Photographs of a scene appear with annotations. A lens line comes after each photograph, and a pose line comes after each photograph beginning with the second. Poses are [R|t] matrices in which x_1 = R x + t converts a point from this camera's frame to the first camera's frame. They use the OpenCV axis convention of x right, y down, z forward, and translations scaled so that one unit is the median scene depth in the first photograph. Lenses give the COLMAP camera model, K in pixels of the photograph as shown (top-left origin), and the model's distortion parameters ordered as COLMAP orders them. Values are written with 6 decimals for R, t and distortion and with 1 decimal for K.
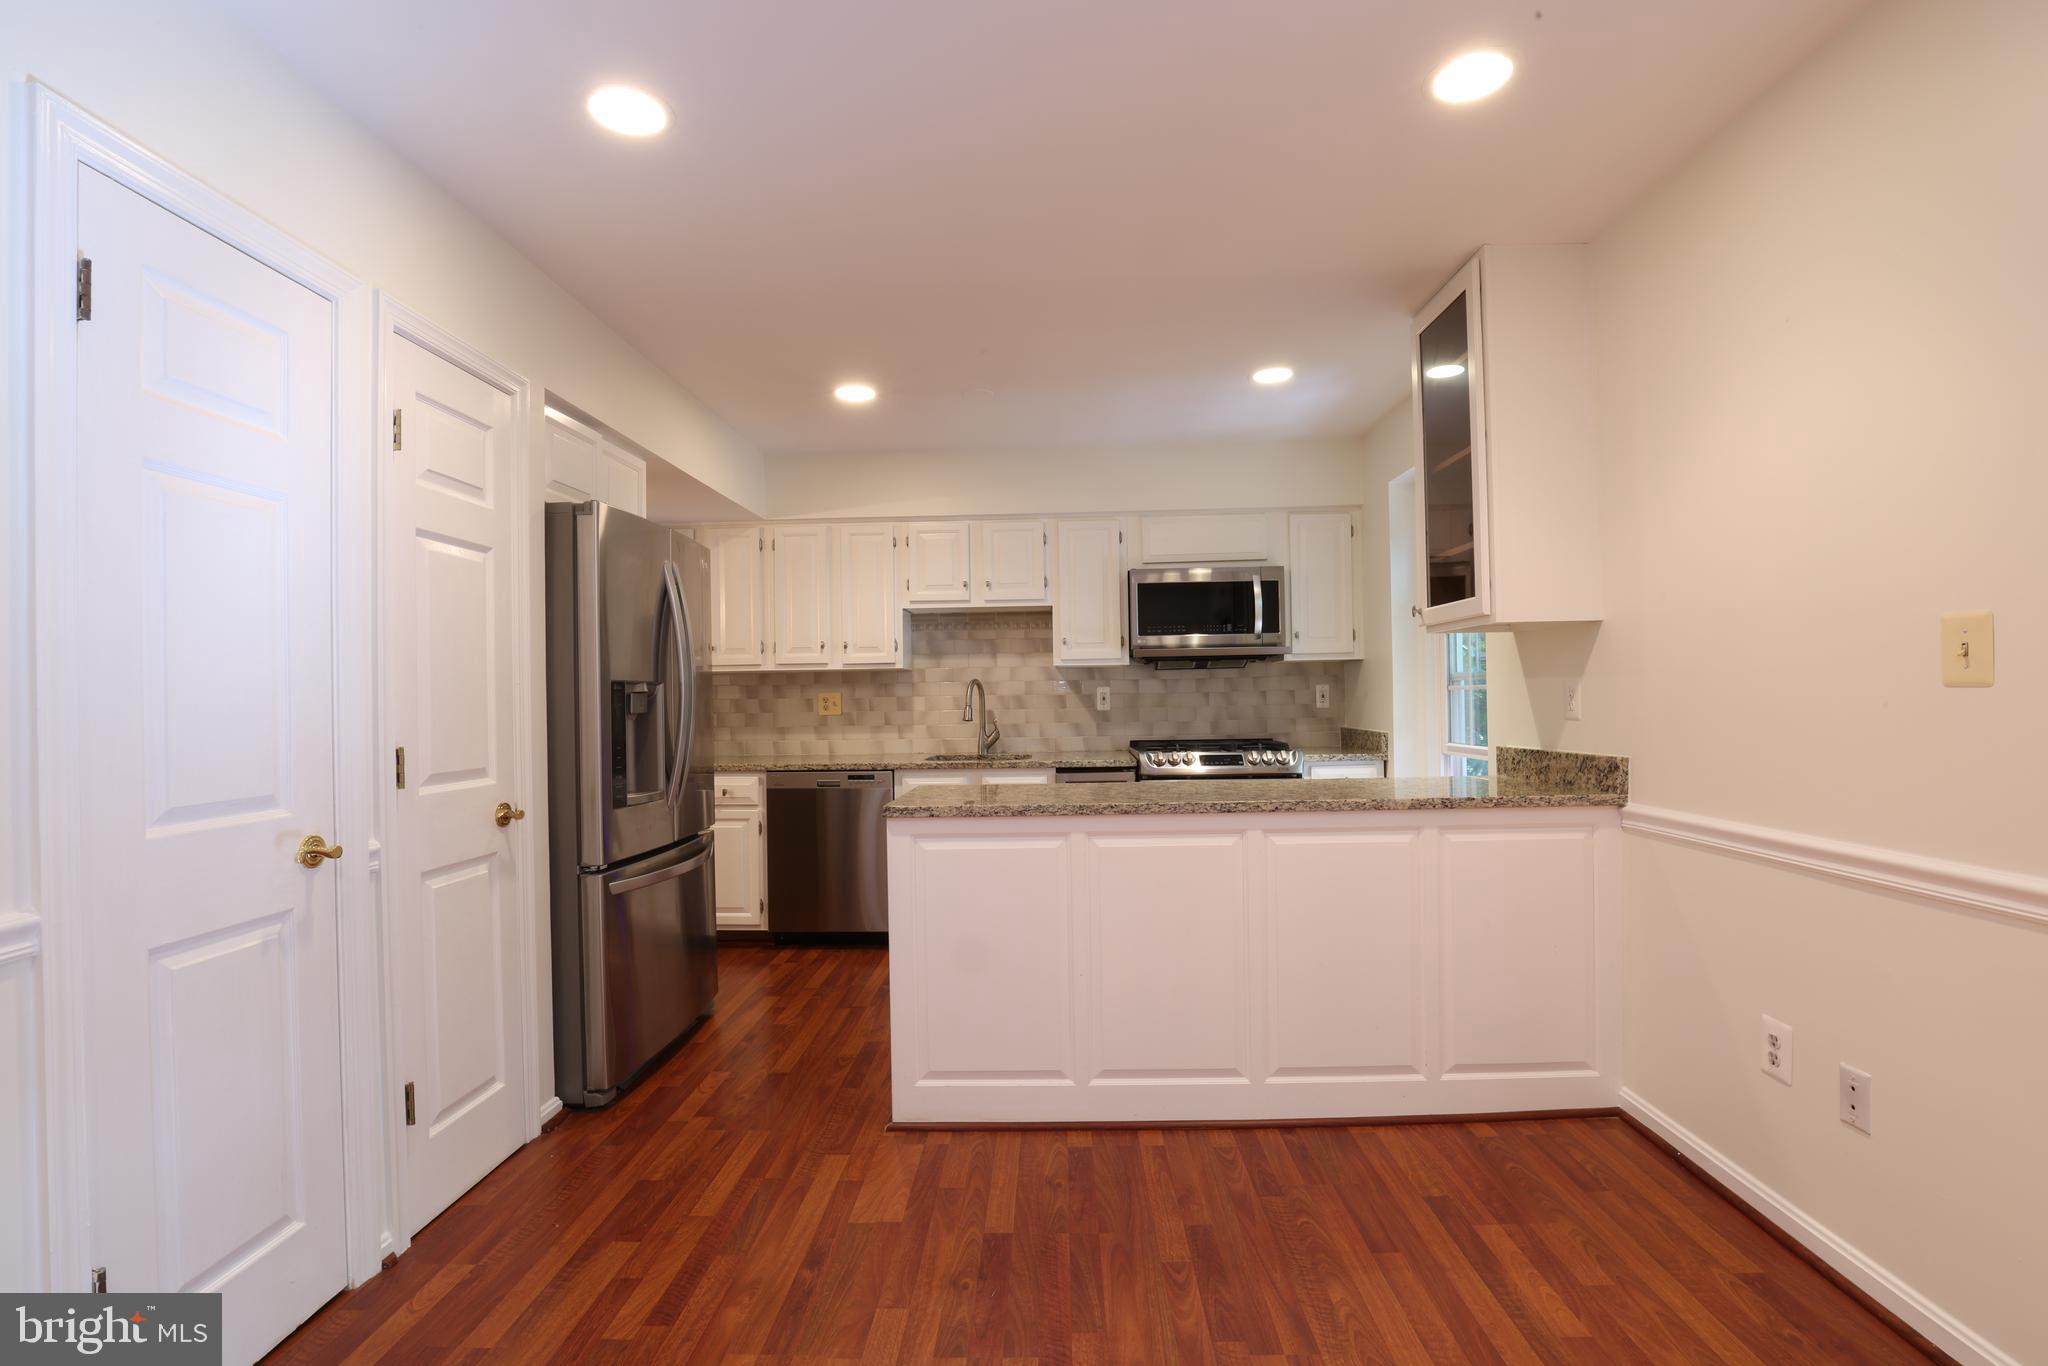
lens RADIAL K [[931.7, 0, 1029.5], [0, 931.7, 690.1], [0, 0, 1]] dist [-0.034203, 0.004798]
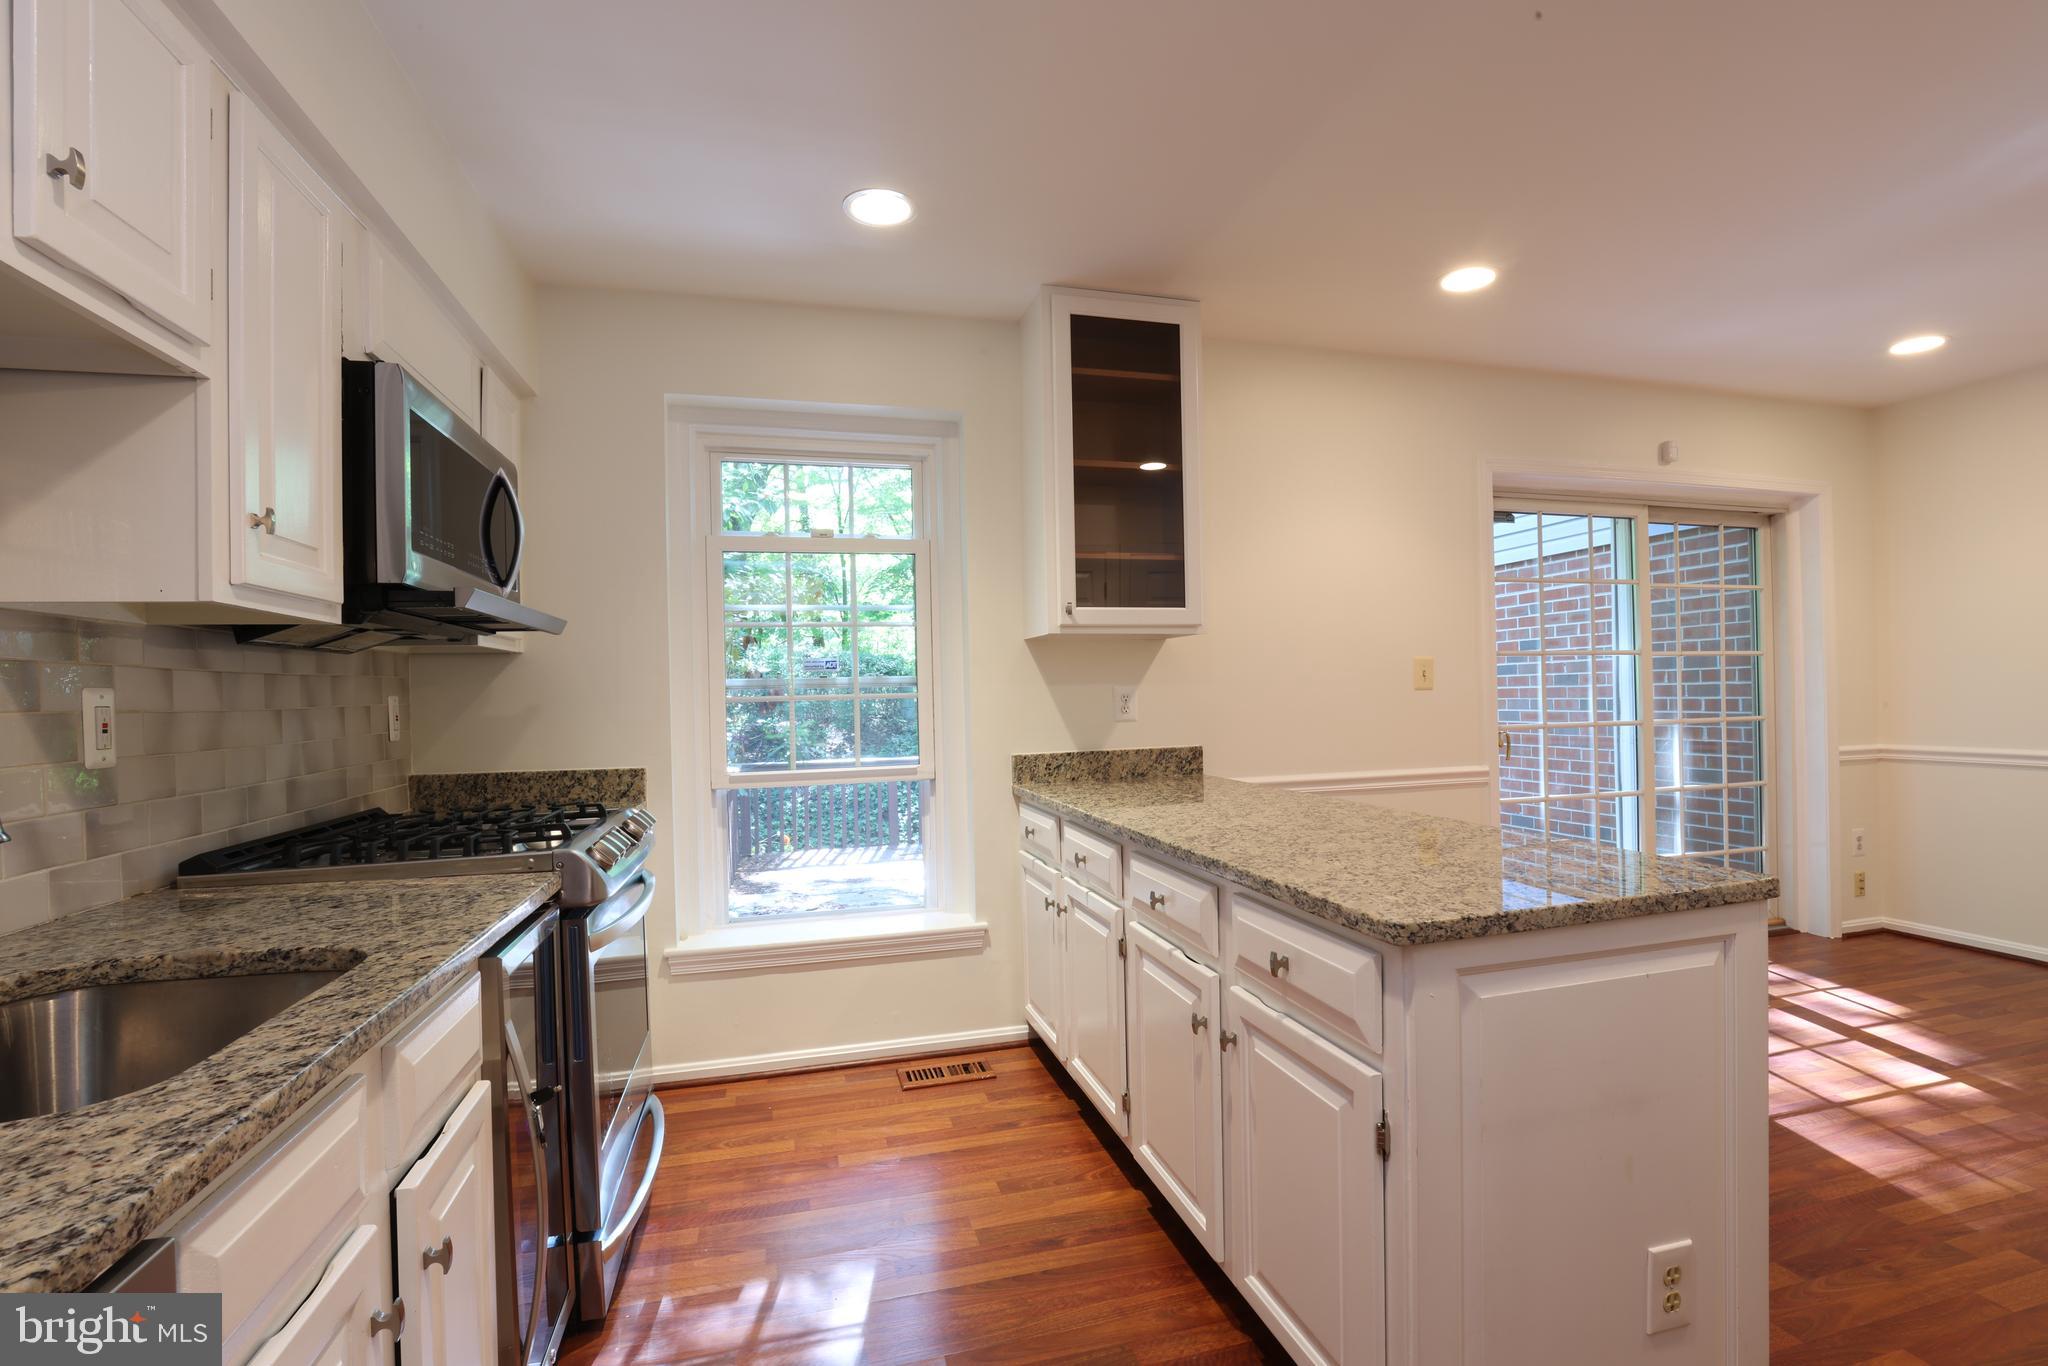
lens RADIAL K [[931.7, 0, 1033.2], [0, 931.7, 696.1], [0, 0, 1]] dist [-0.034203, 0.004798]
pose [[-0.291664, 0.023085, 0.956242, -0.276016], [0.020990, 0.999622, -0.017731, 0.010271], [-0.956291, 0.014900, -0.292038, 0.802787]]
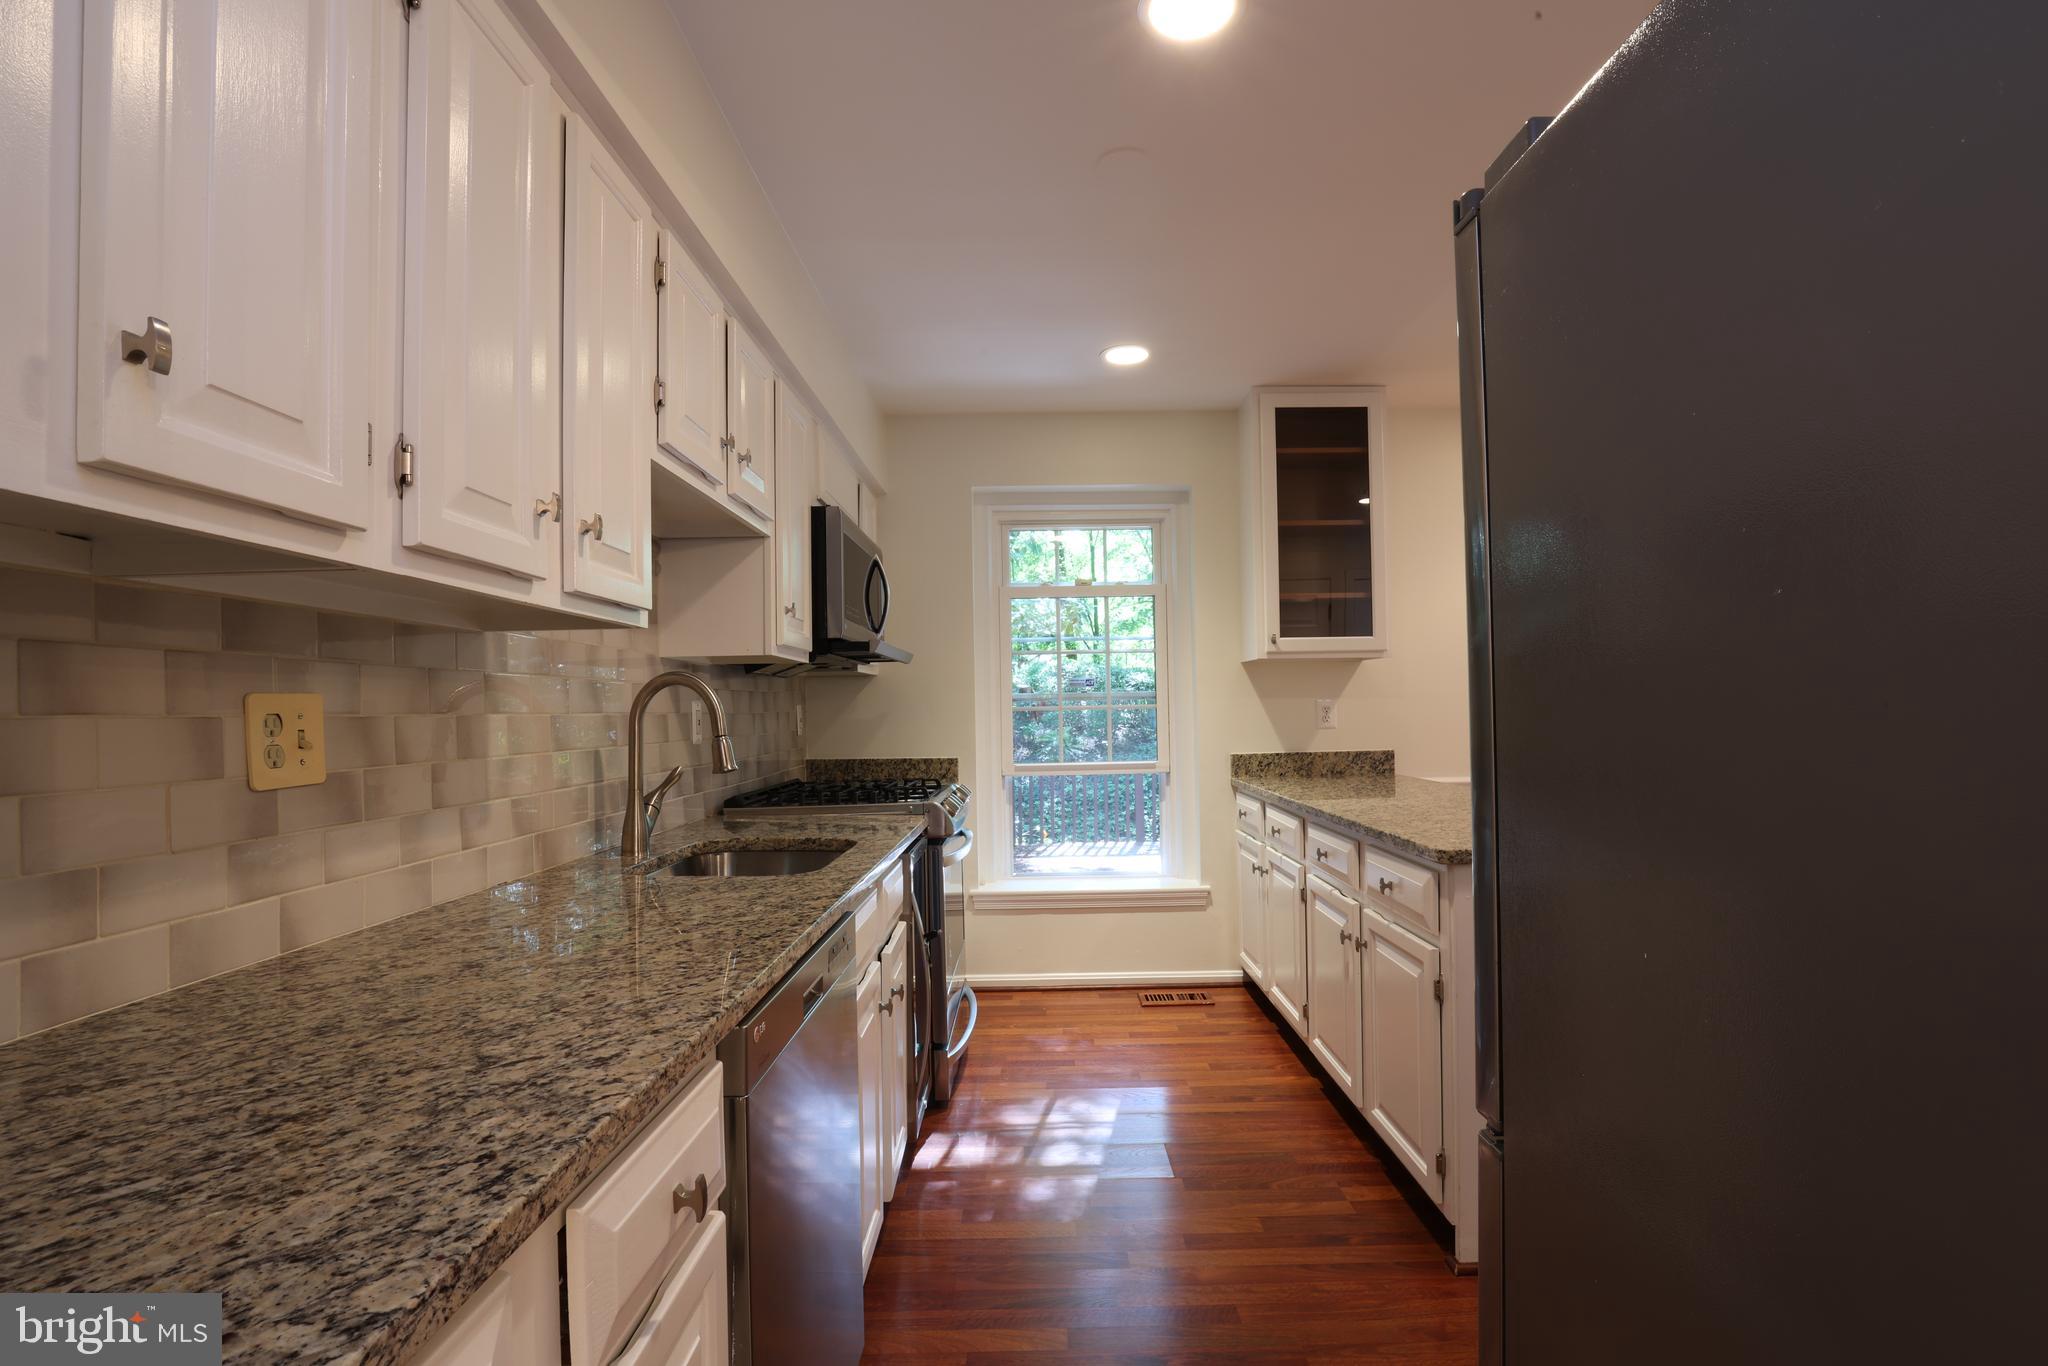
lens RADIAL K [[931.7, 0, 1035.5], [0, 931.7, 689.7], [0, 0, 1]] dist [-0.034203, 0.004798]
pose [[-0.032730, 0.040417, 0.998647, -0.454849], [0.010419, 0.999142, -0.040095, 0.013704], [-0.999410, 0.009093, -0.033123, 0.824853]]
